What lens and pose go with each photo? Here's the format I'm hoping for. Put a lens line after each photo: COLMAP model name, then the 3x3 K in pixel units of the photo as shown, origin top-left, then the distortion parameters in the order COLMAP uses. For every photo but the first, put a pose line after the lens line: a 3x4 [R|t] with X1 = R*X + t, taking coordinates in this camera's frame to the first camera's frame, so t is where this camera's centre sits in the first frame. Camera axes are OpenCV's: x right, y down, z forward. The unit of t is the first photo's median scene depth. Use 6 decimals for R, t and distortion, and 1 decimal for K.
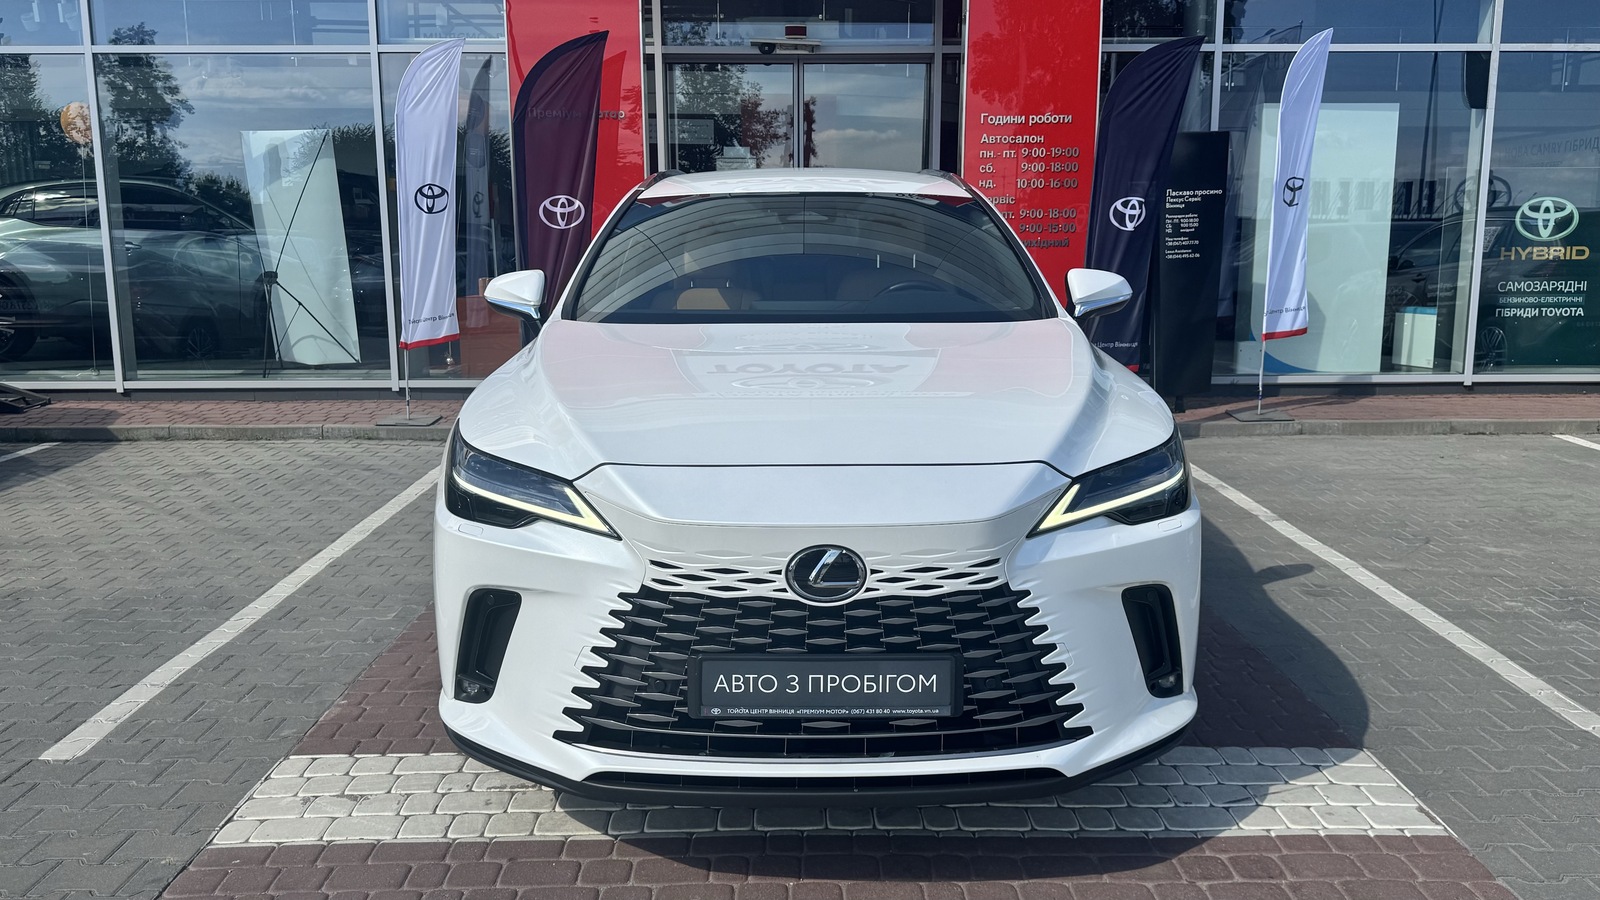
lens RADIAL K [[1271.3, 0, 799.8], [0, 1271.3, 458.0], [0, 0, 1]] dist [0.043465, -0.077998]
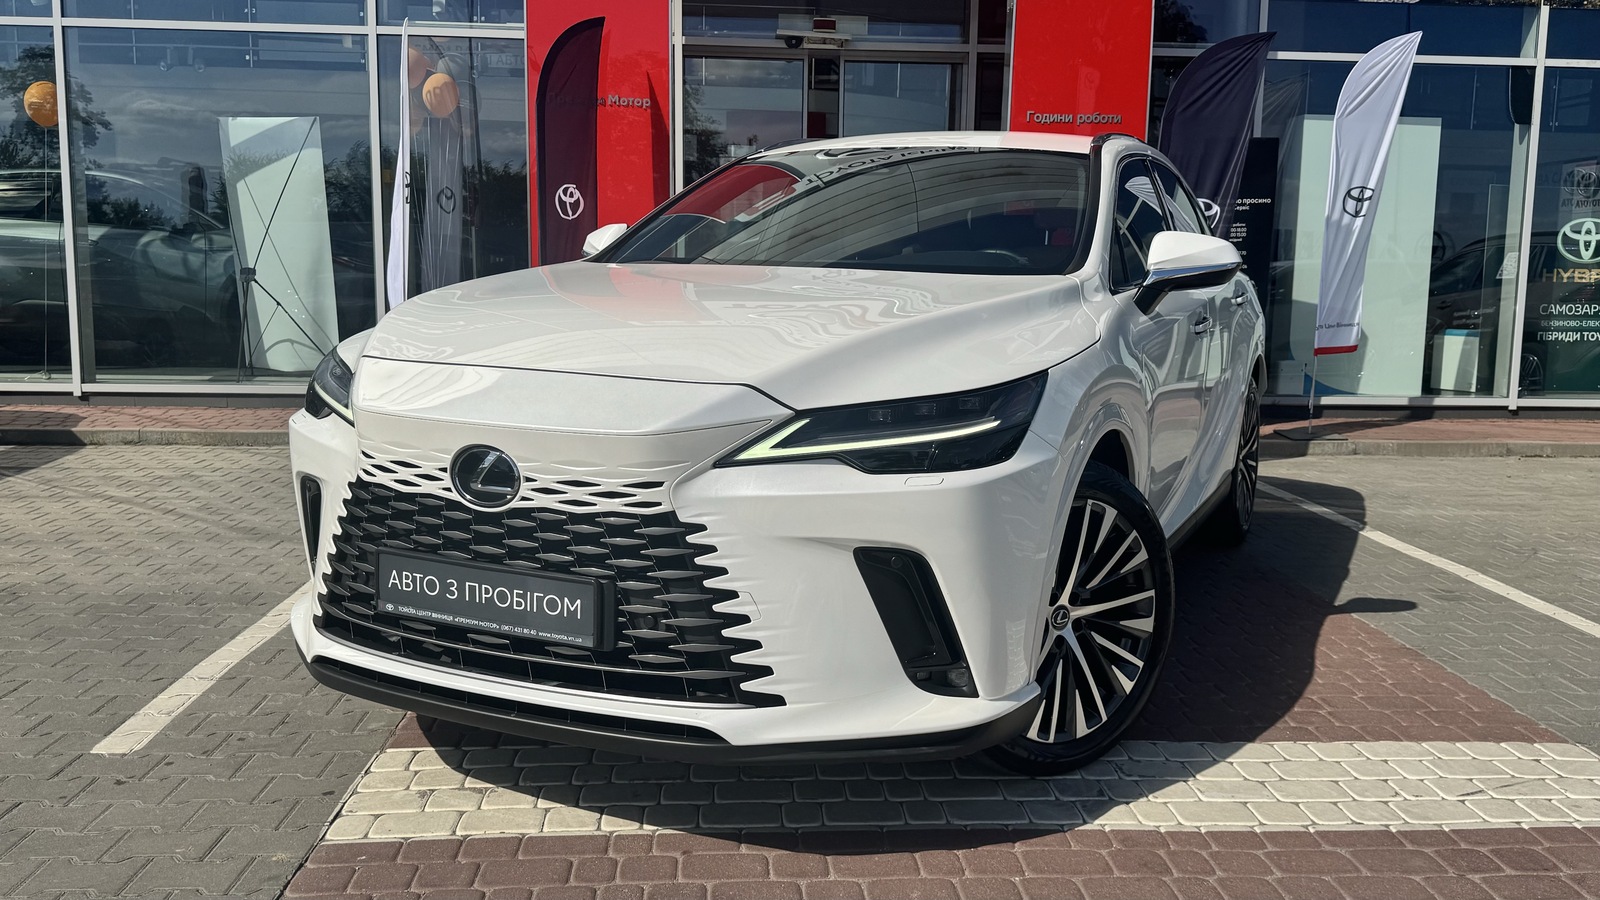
lens RADIAL K [[1334.0, 0, 800.0], [0, 1334.0, 450.0], [0, 0, 1]] dist [0.003939, -0.000680]
pose [[0.998646, 0.012601, 0.050475, -0.071903], [-0.010193, 0.998811, -0.047669, 0.030256], [-0.051015, 0.047090, 0.997587, 0.029404]]
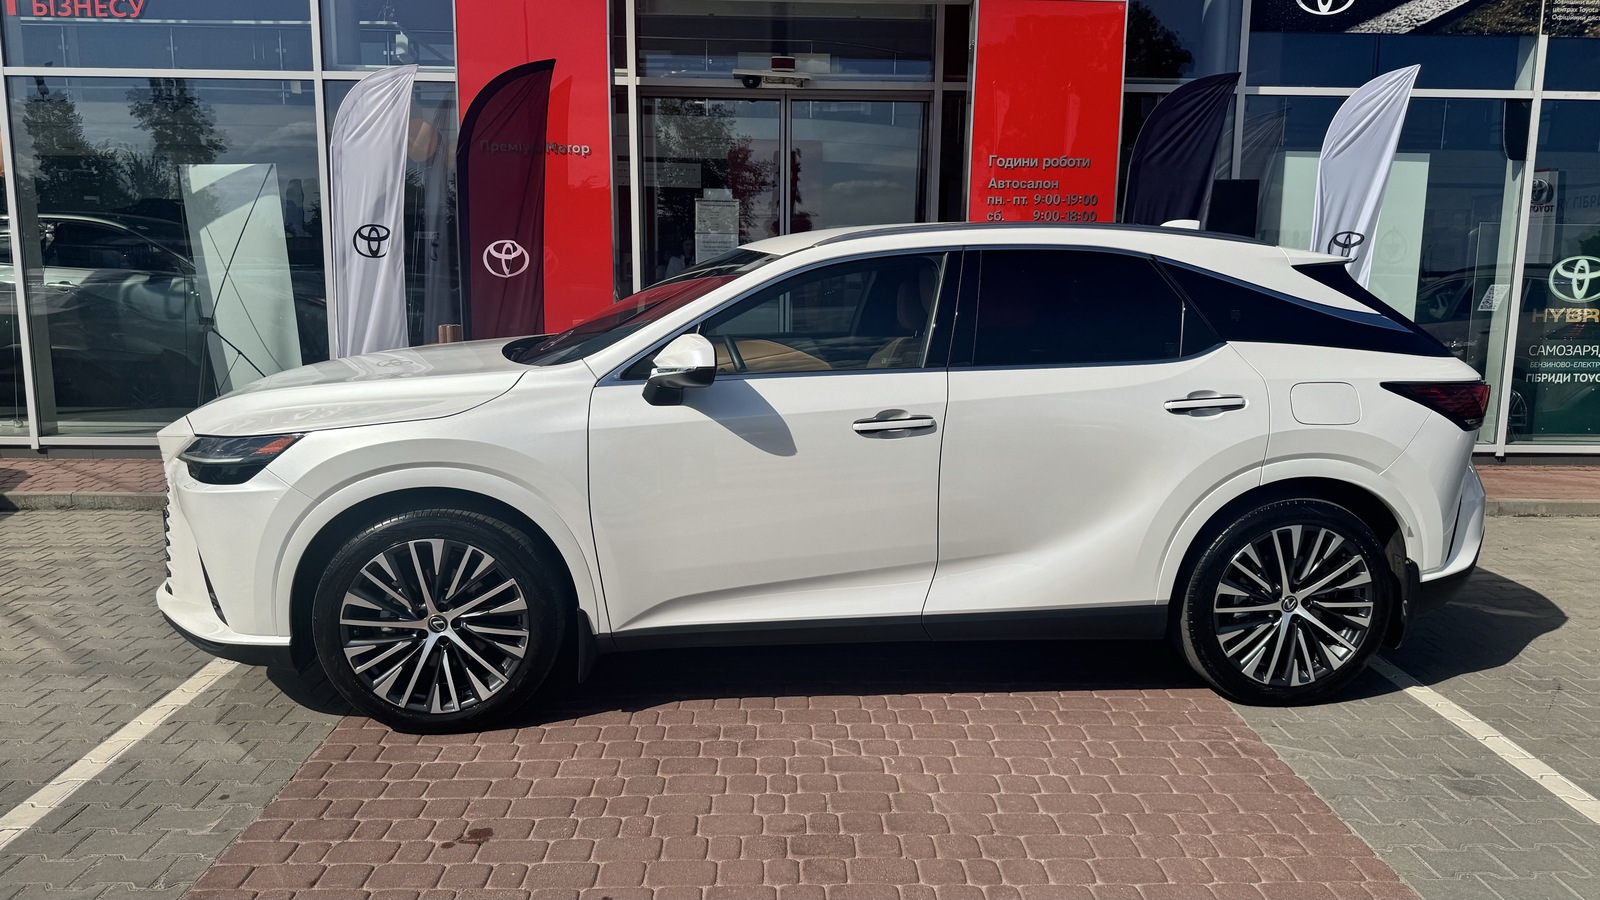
lens RADIAL K [[1134.6, 0, 802.2], [0, 1134.6, 454.1], [0, 0, 1]] dist [0.000072, -0.006883]
pose [[0.999798, 0.010852, 0.016933, -0.000505], [-0.010620, 0.999849, -0.013751, -0.047005], [-0.017079, 0.013568, 0.999762, 0.205993]]
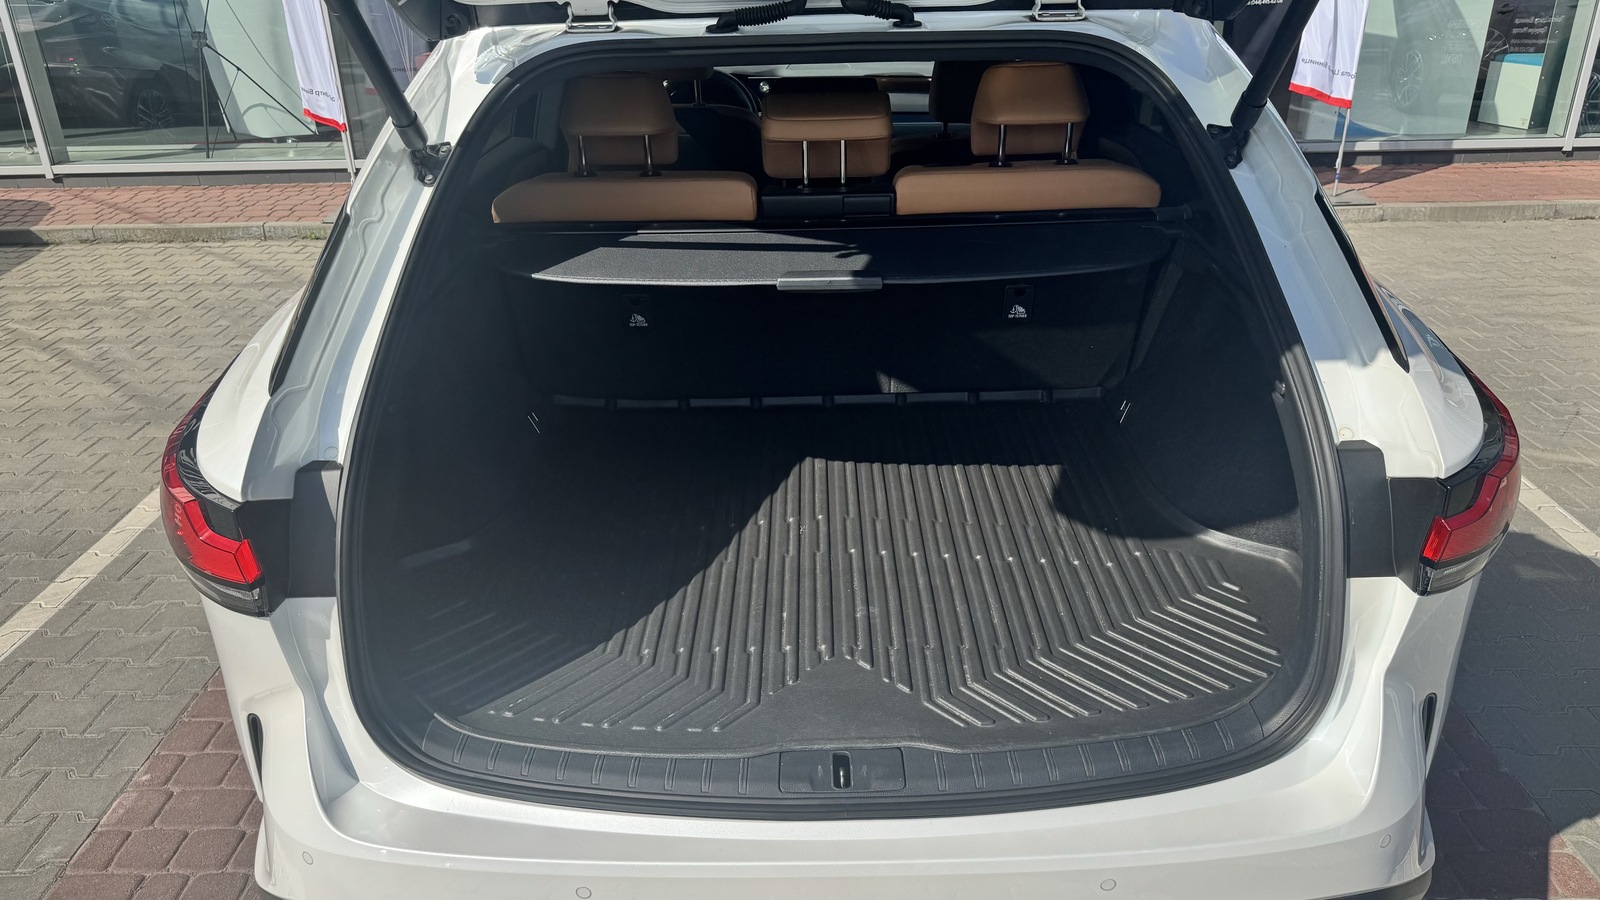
lens RADIAL K [[1134.6, 0, 802.2], [0, 1134.6, 454.1], [0, 0, 1]] dist [0.000072, -0.006883]
pose [[0.999796, -0.006752, -0.019054, 0.011865], [0.011412, 0.966528, 0.256309, -0.068643], [0.016685, -0.256474, 0.966407, 0.210097]]
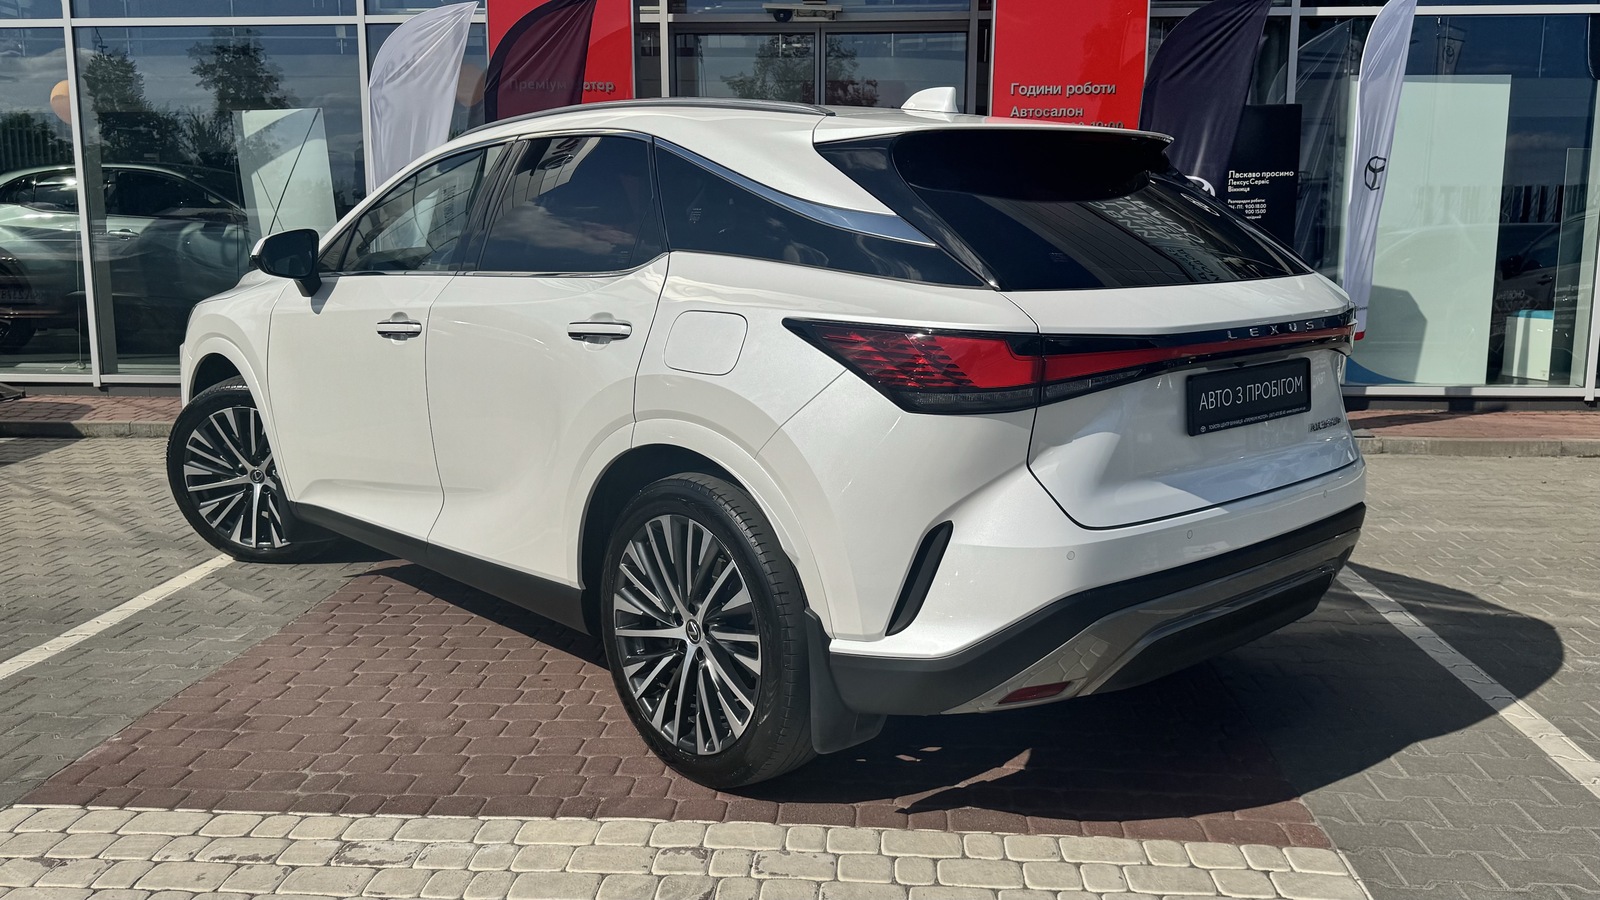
lens RADIAL K [[1325.7, 0, 811.8], [0, 1325.7, 457.7], [0, 0, 1]] dist [-0.001696, -0.001848]
pose [[0.996608, 0.018515, -0.080190, 0.080938], [-0.019532, 0.999738, -0.011908, 0.002752], [0.079949, 0.013434, 0.996708, 0.076277]]
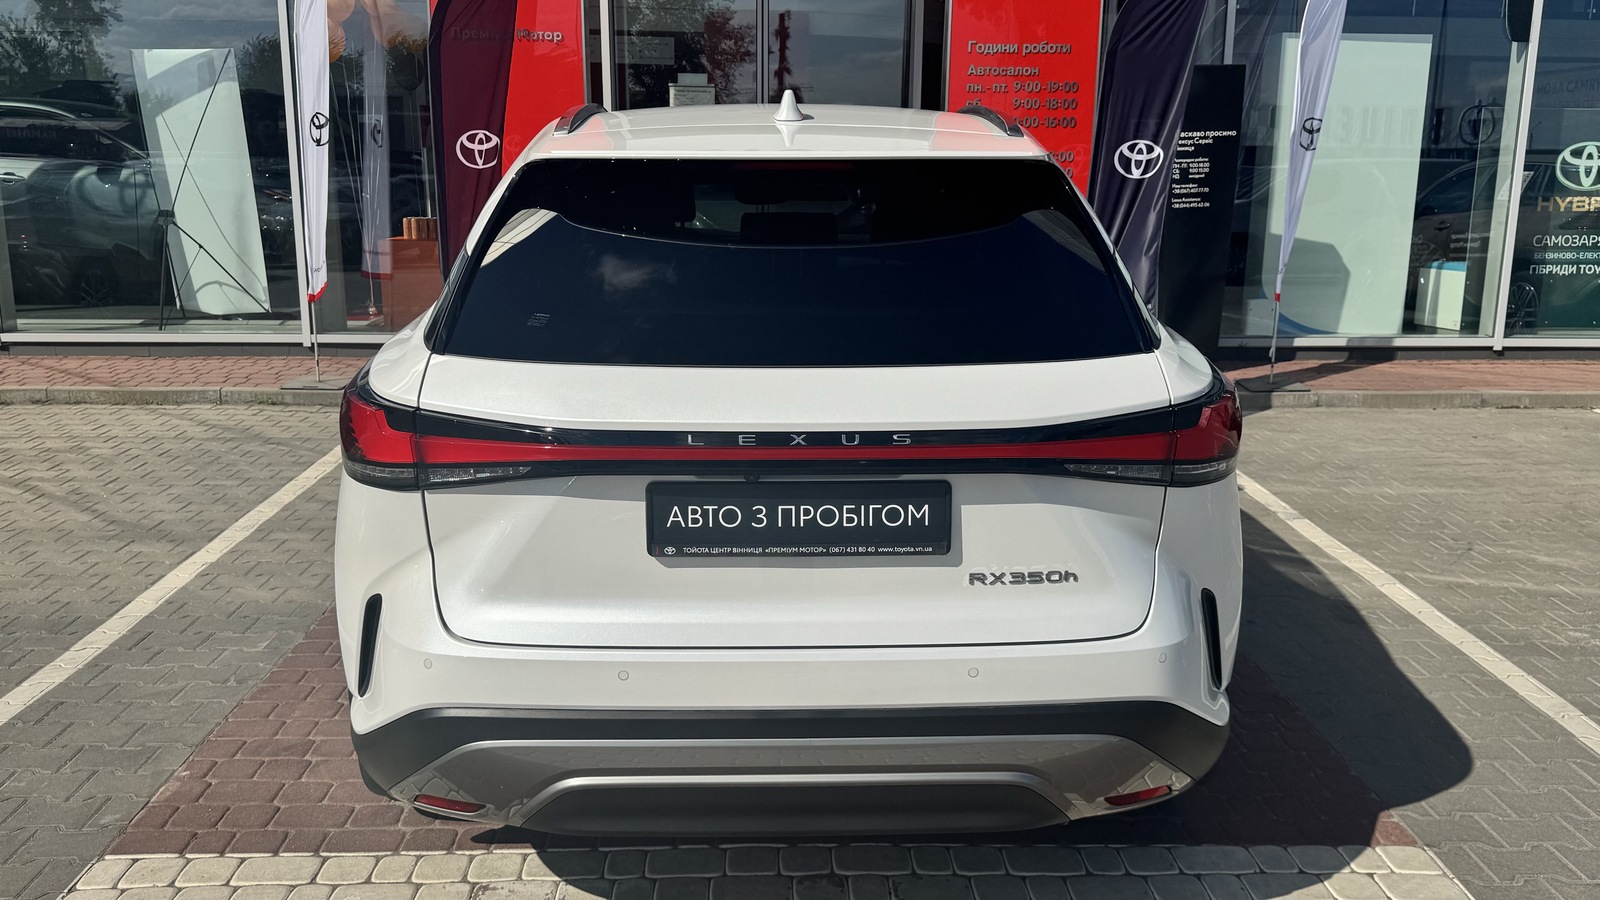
lens RADIAL K [[1327.4, 0, 795.2], [0, 1327.4, 446.6], [0, 0, 1]] dist [0.000048, -0.004921]
pose [[0.999819, 0.007190, 0.017612, 0.008484], [-0.007933, 0.999066, 0.042470, -0.027664], [-0.017291, -0.042602, 0.998942, 0.072935]]
